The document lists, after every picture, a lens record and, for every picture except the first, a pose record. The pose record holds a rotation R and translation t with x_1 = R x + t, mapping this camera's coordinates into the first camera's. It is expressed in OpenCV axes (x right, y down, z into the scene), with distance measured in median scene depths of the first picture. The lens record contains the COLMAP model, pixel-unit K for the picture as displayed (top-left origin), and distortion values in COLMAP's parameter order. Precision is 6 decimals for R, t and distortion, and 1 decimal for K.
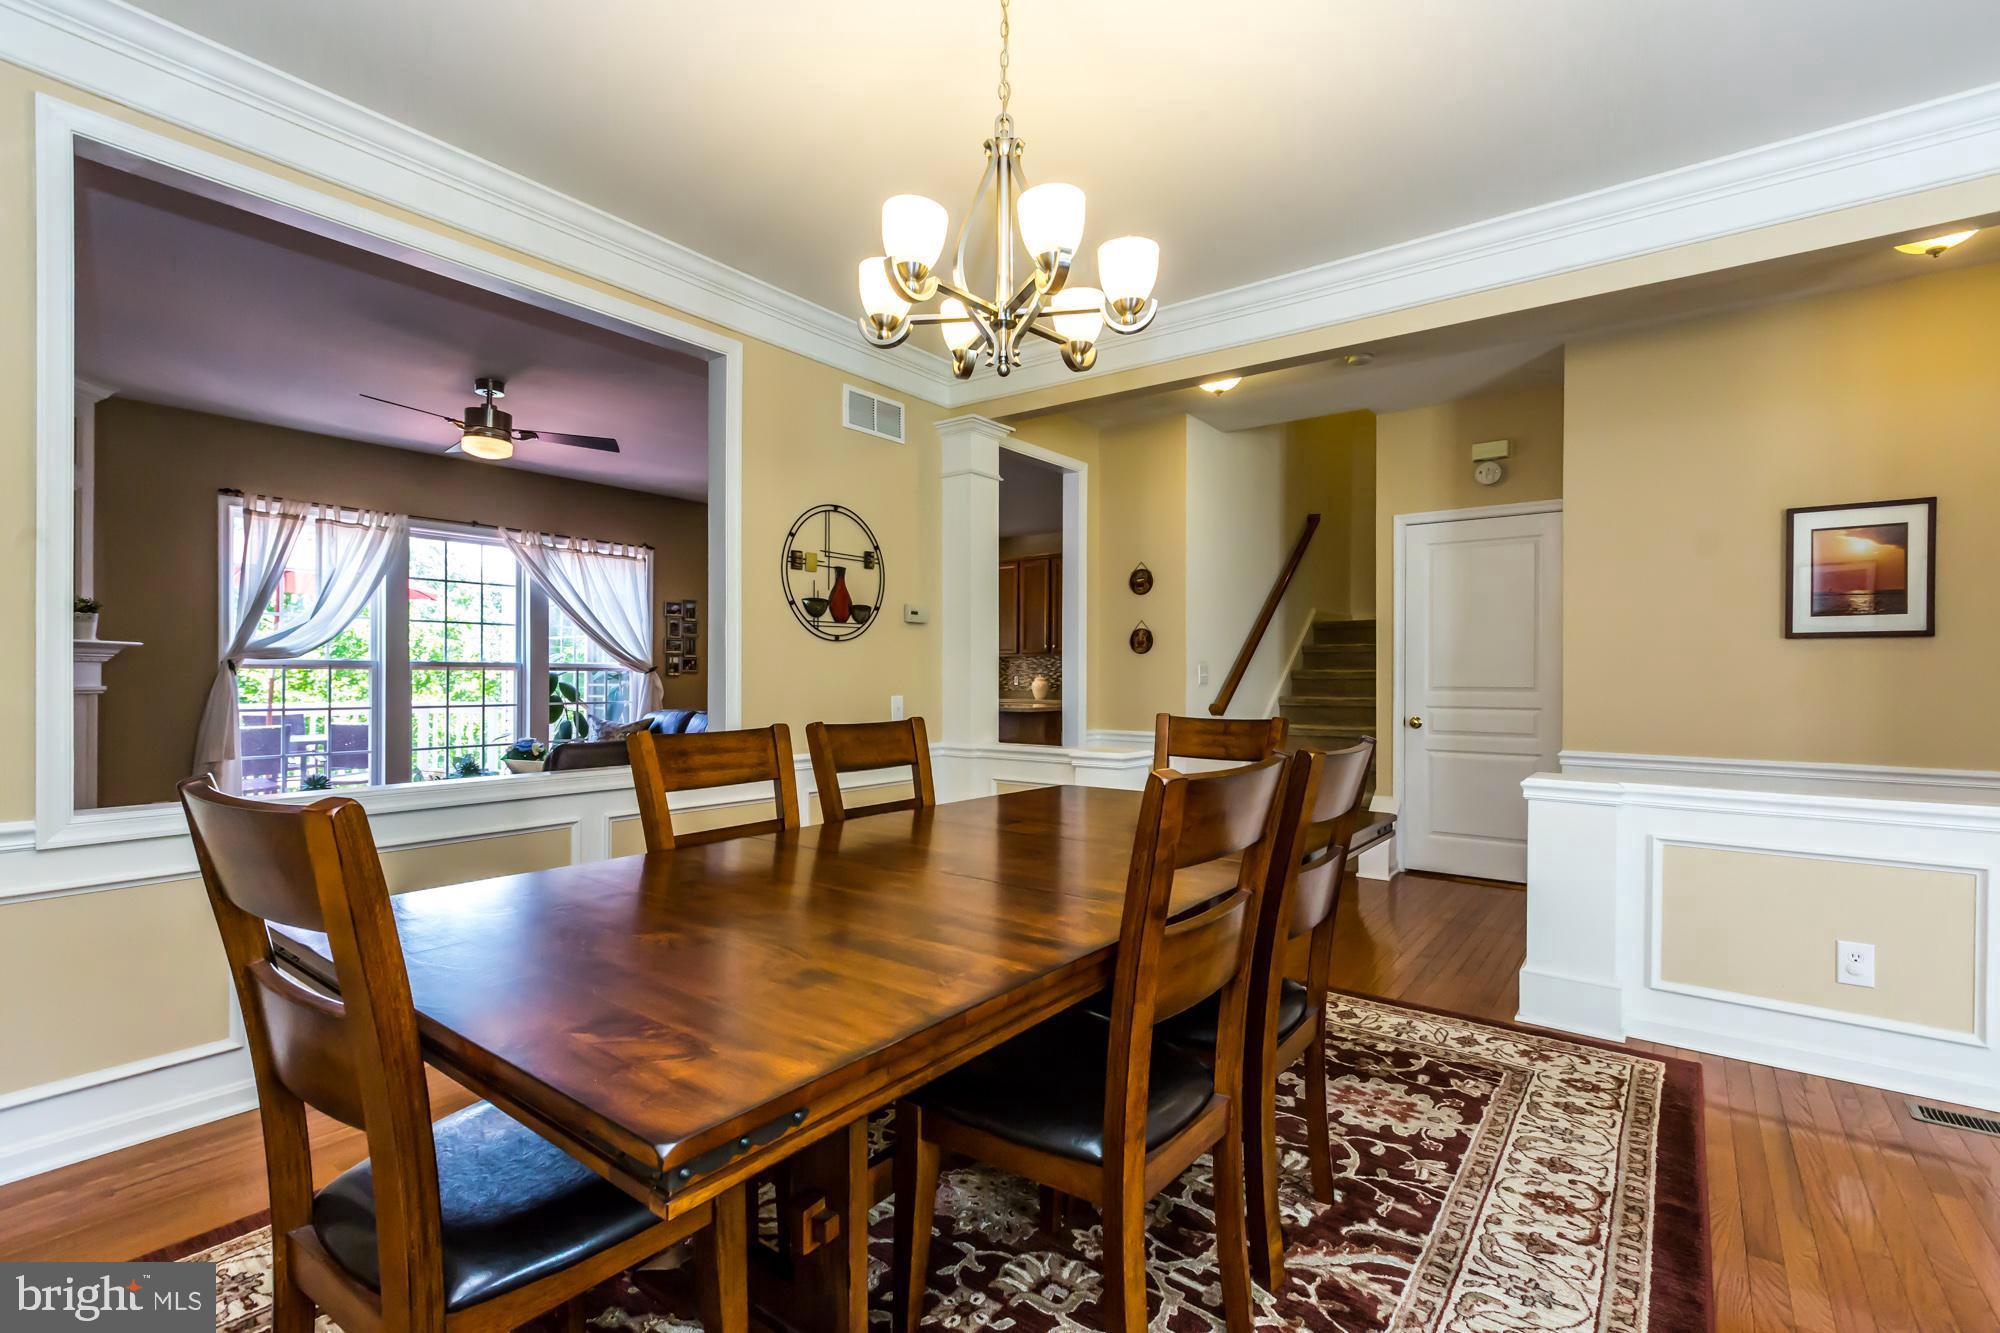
lens RADIAL K [[907.7, 0, 998.5], [0, 907.7, 678.0], [0, 0, 1]] dist [-0.001165, -0.000506]
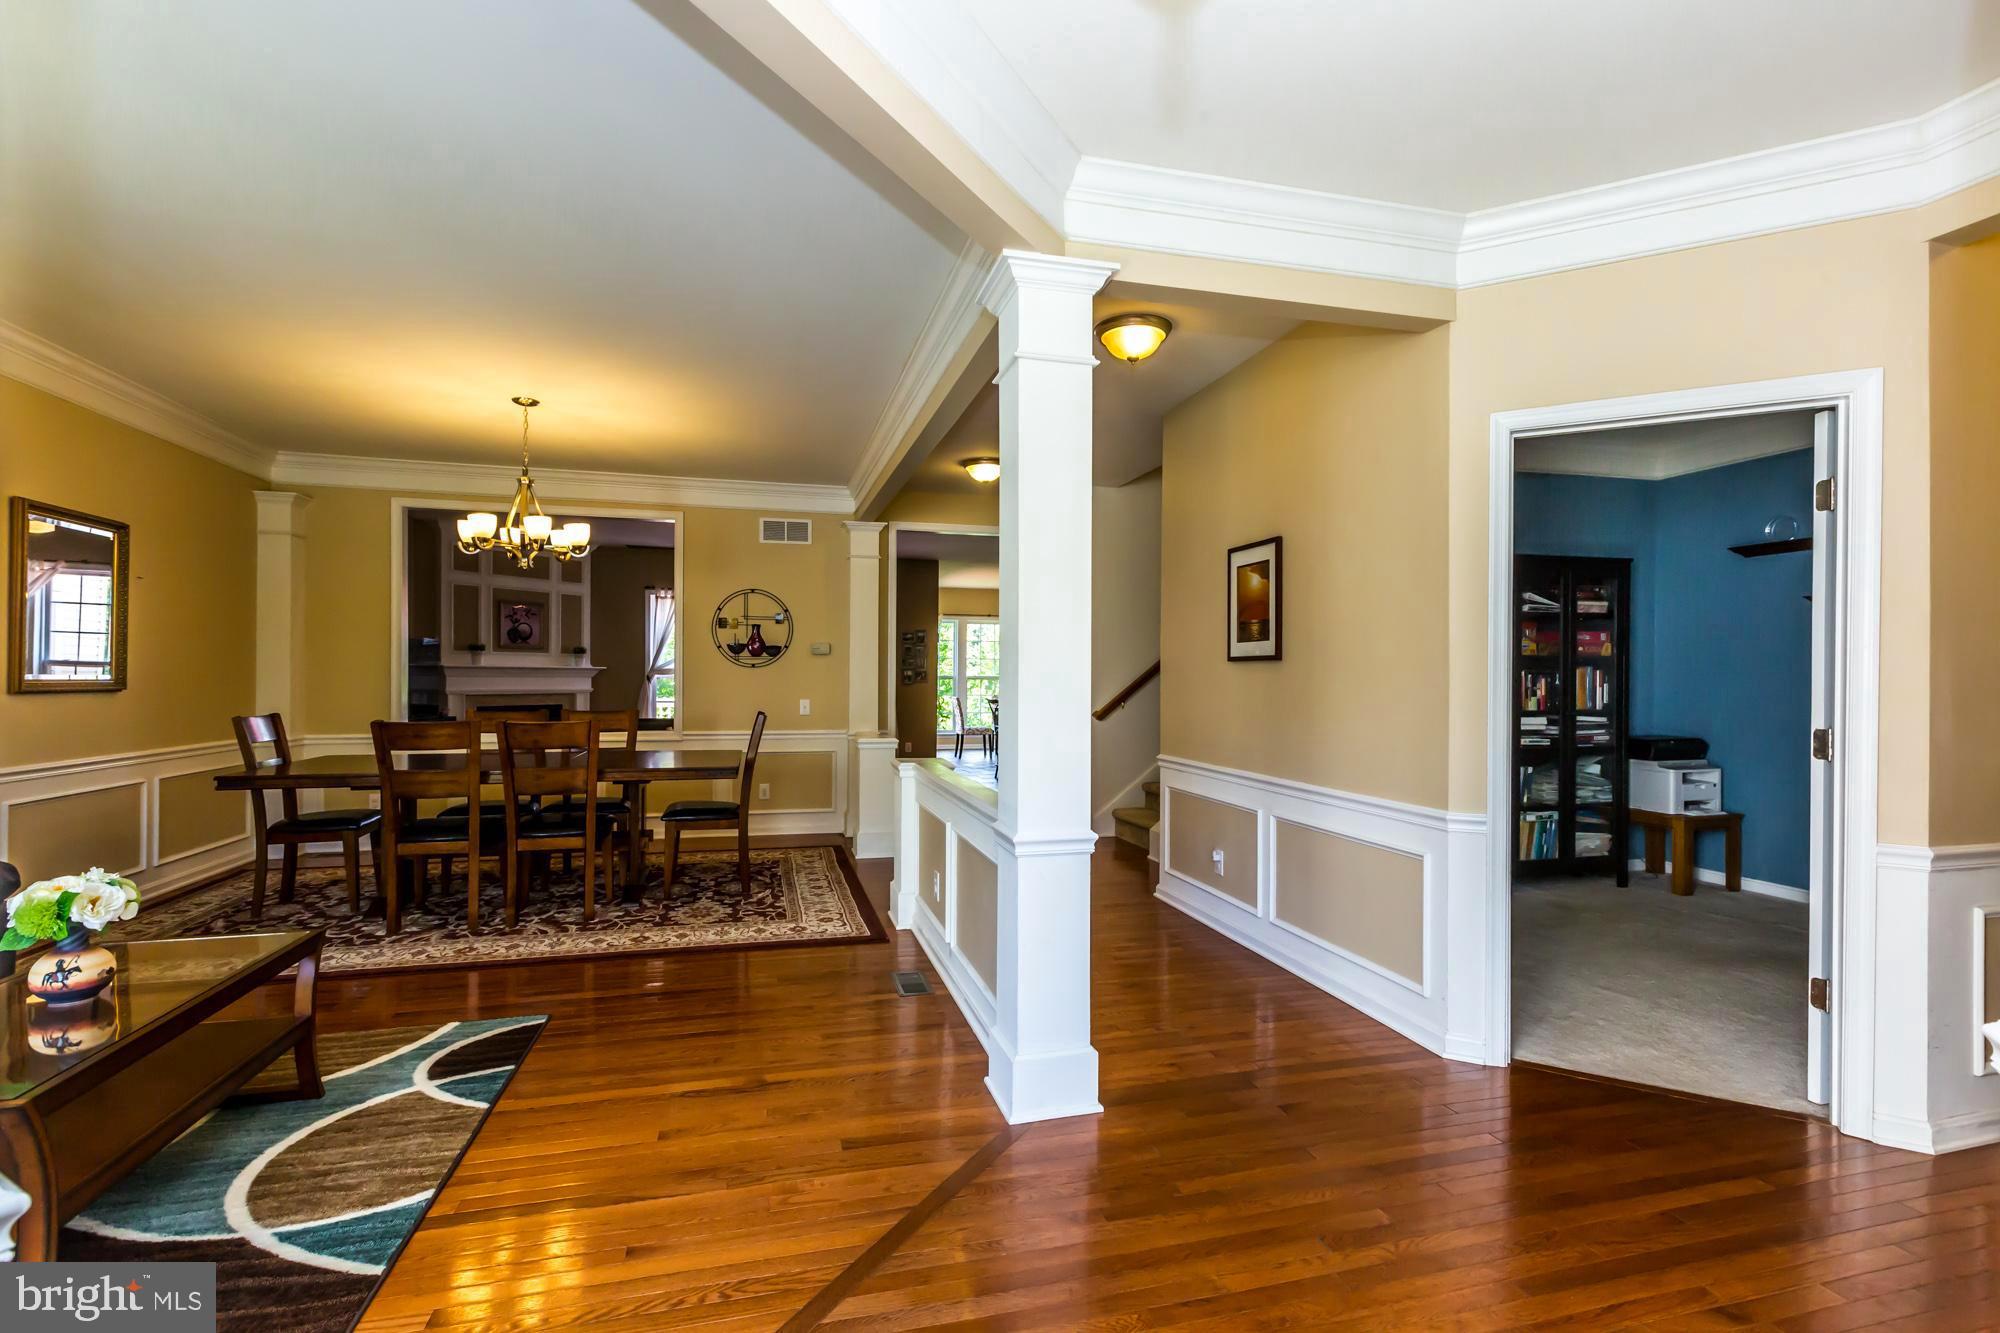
lens RADIAL K [[907.7, 0, 998.5], [0, 907.7, 678.0], [0, 0, 1]] dist [-0.001165, -0.000506]
pose [[0.788622, 0.001910, -0.614876, 1.355443], [-0.004433, 0.999987, -0.002580, -0.018555], [0.614863, 0.004761, 0.788620, -0.090121]]
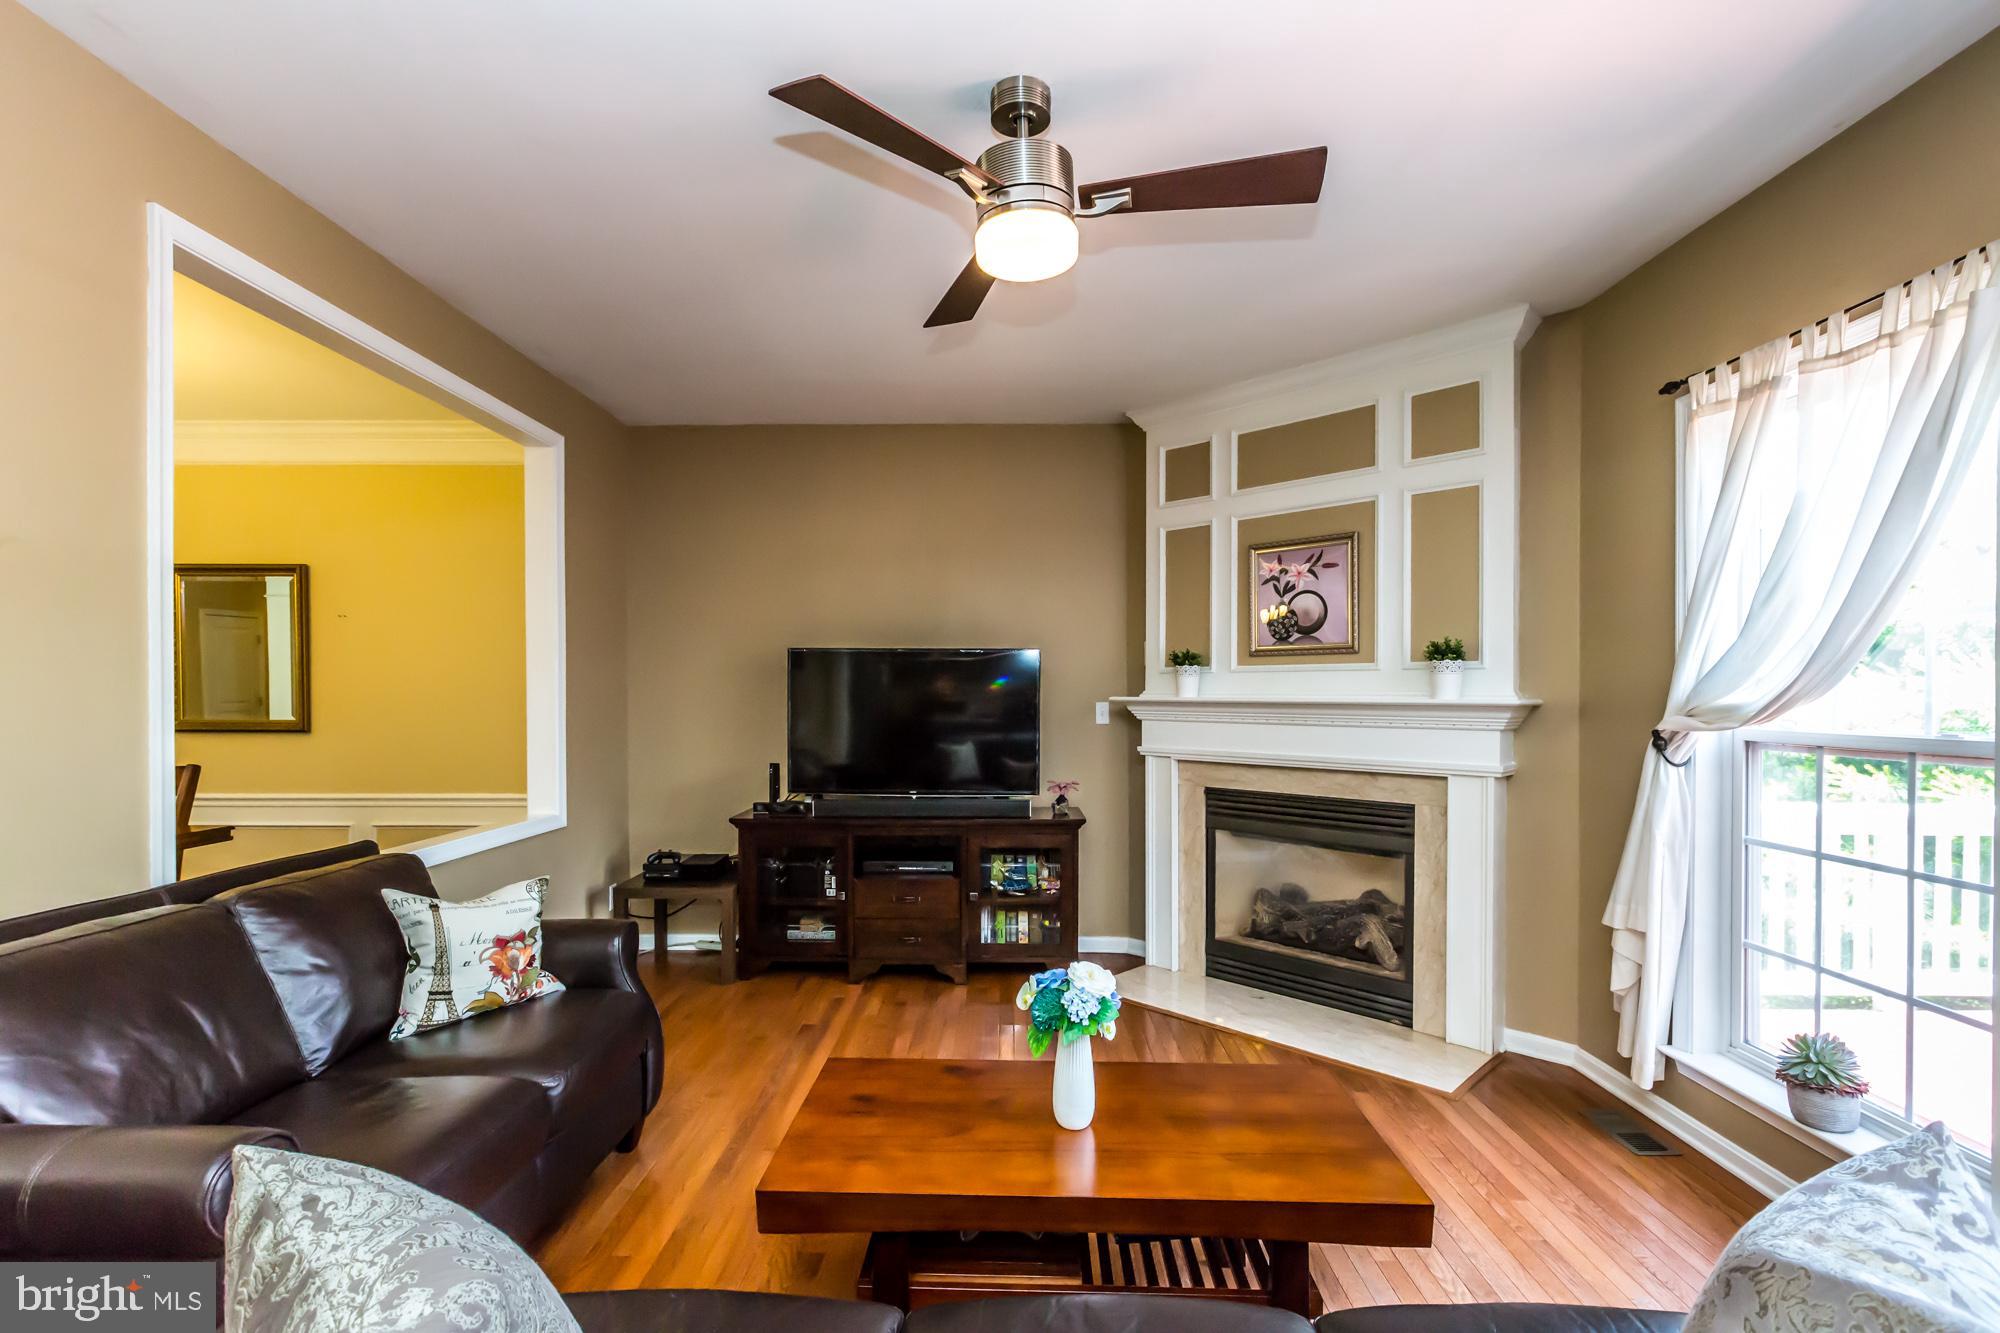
lens RADIAL K [[907.7, 0, 998.5], [0, 907.7, 678.0], [0, 0, 1]] dist [-0.001165, -0.000506]
pose [[-0.807196, -0.012714, -0.590147, -0.404692], [-0.006335, 0.999897, -0.012875, -0.061751], [0.590250, -0.006654, -0.807193, 1.740577]]
